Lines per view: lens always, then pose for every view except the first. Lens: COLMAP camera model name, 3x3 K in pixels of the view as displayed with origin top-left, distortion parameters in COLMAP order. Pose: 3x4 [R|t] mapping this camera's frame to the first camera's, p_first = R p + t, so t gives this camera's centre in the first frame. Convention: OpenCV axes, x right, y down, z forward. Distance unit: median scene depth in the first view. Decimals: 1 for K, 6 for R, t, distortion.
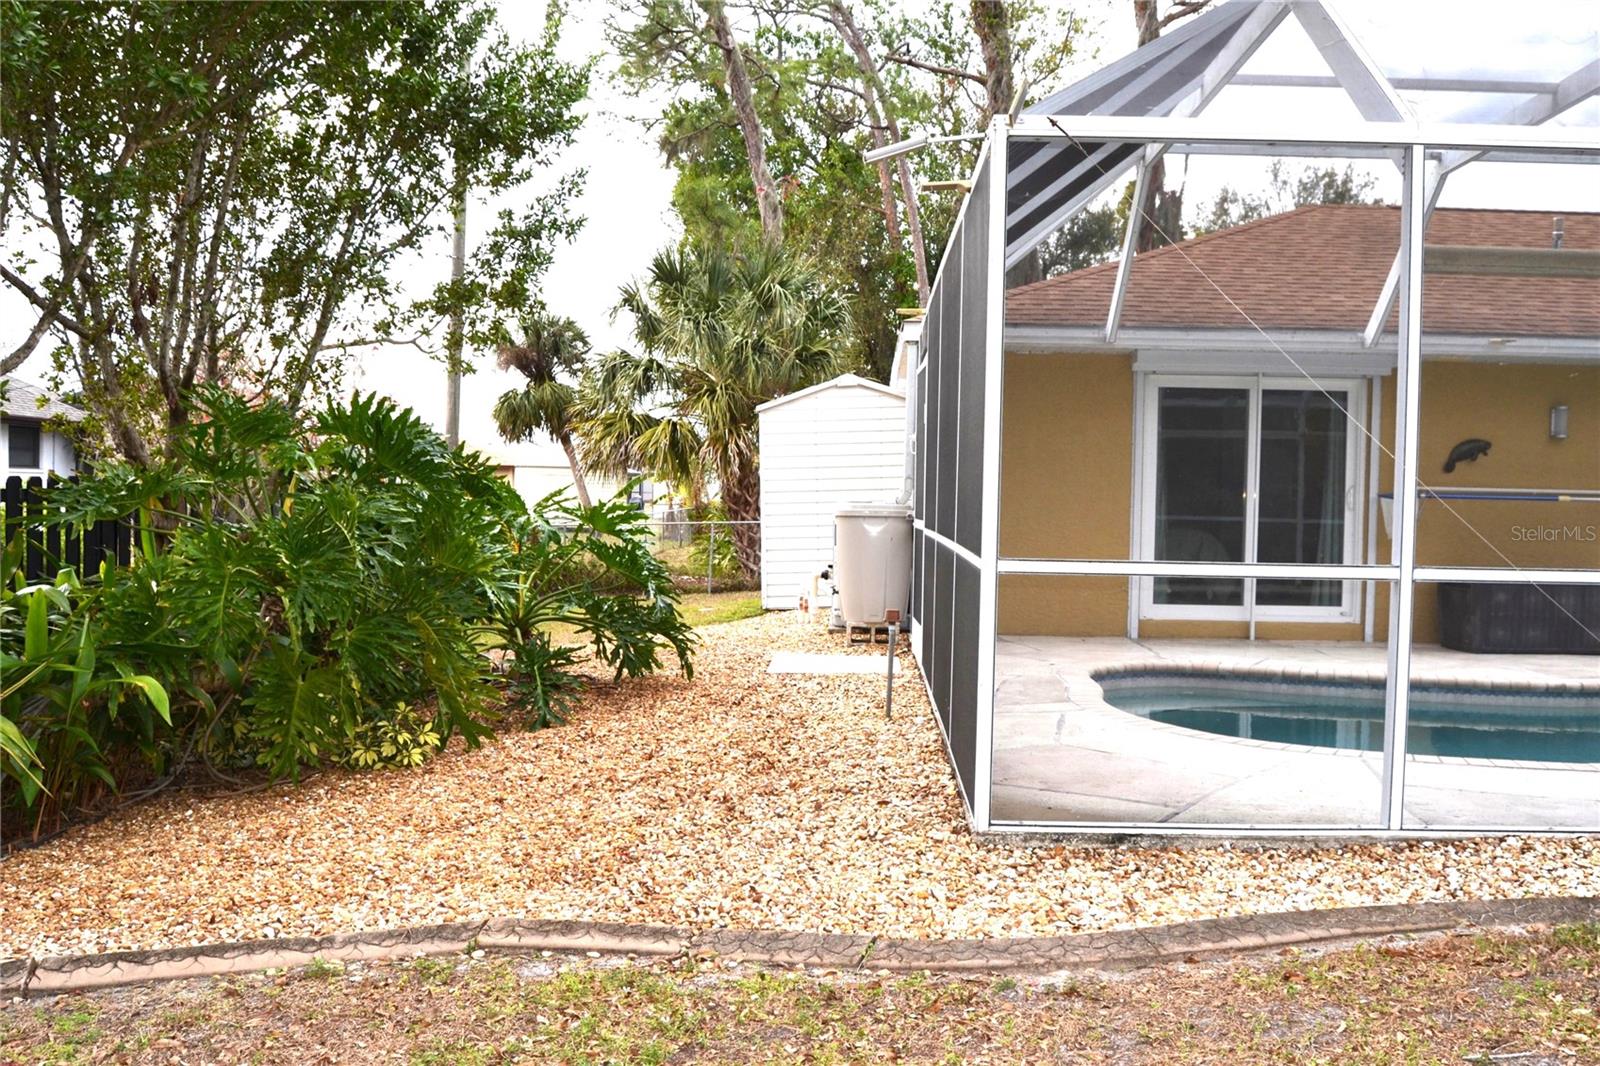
lens RADIAL K [[1483.5, 0, 800.0], [0, 1483.5, 533.0], [0, 0, 1]] dist [-0.057340, 0.003328]
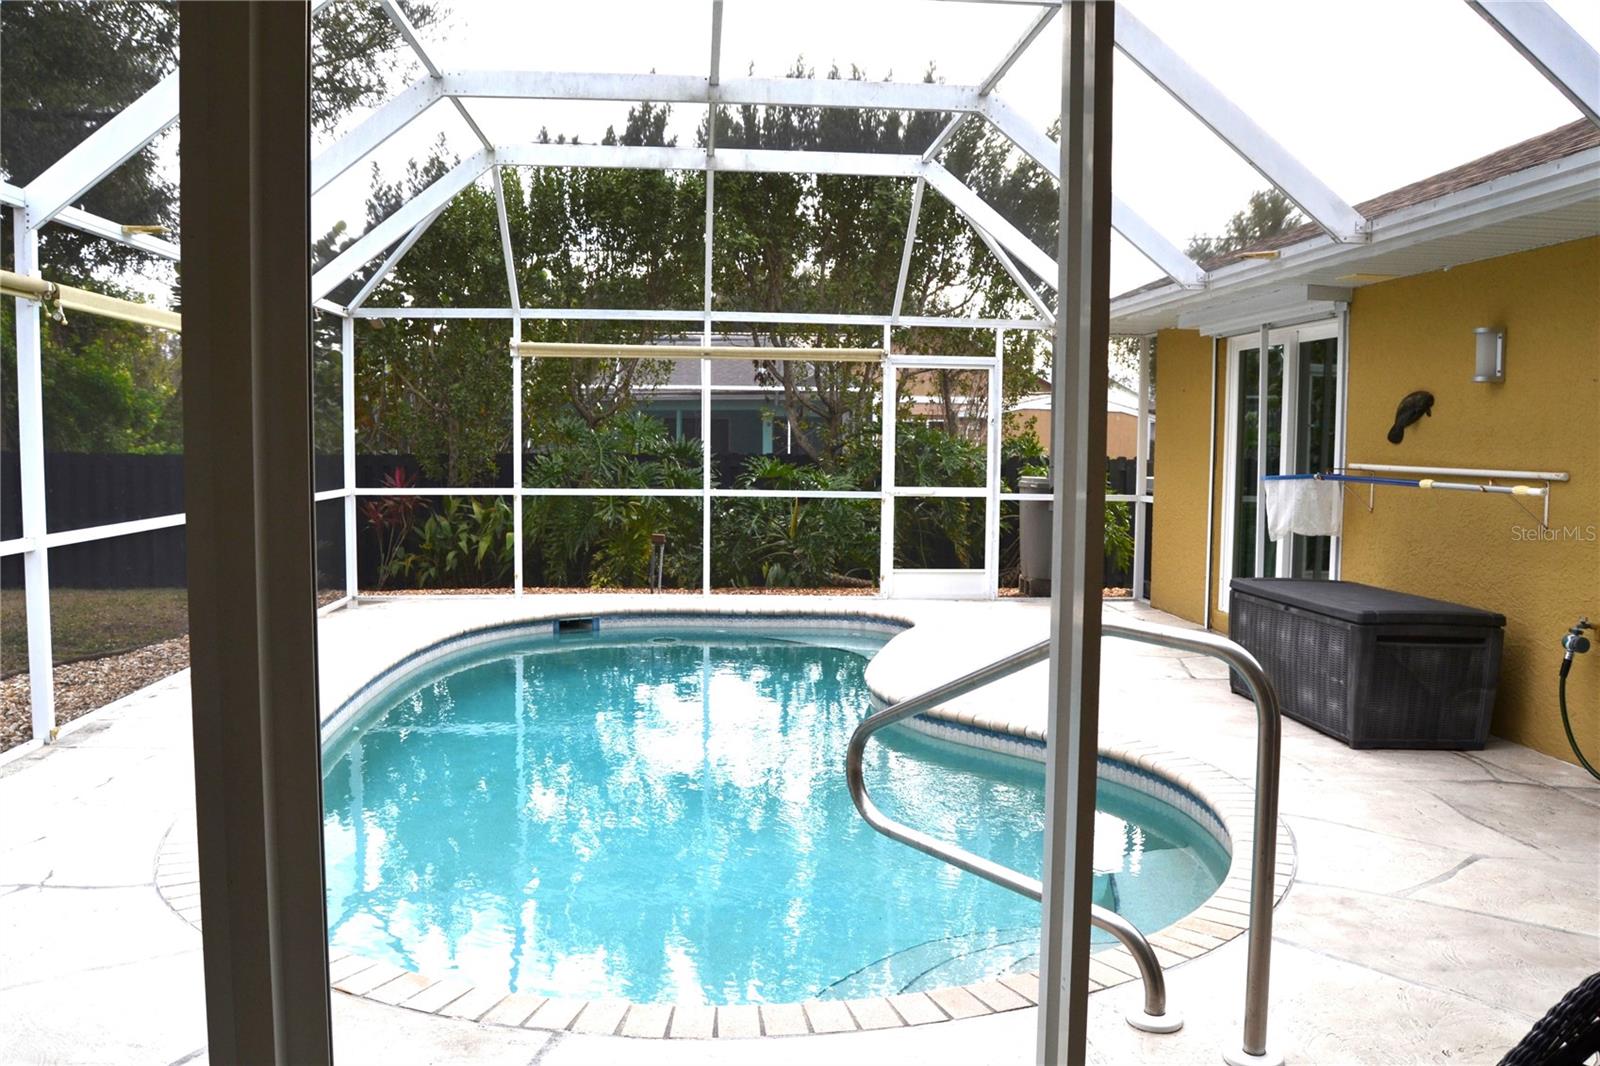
lens RADIAL K [[1310.6, 0, 800.0], [0, 1310.6, 533.0], [0, 0, 1]] dist [-0.069469, -0.003477]
pose [[0.094234, 0.057097, -0.993911, 1.004498], [-0.035833, 0.997902, 0.053929, -0.022056], [0.994905, 0.030533, 0.096082, 0.670026]]
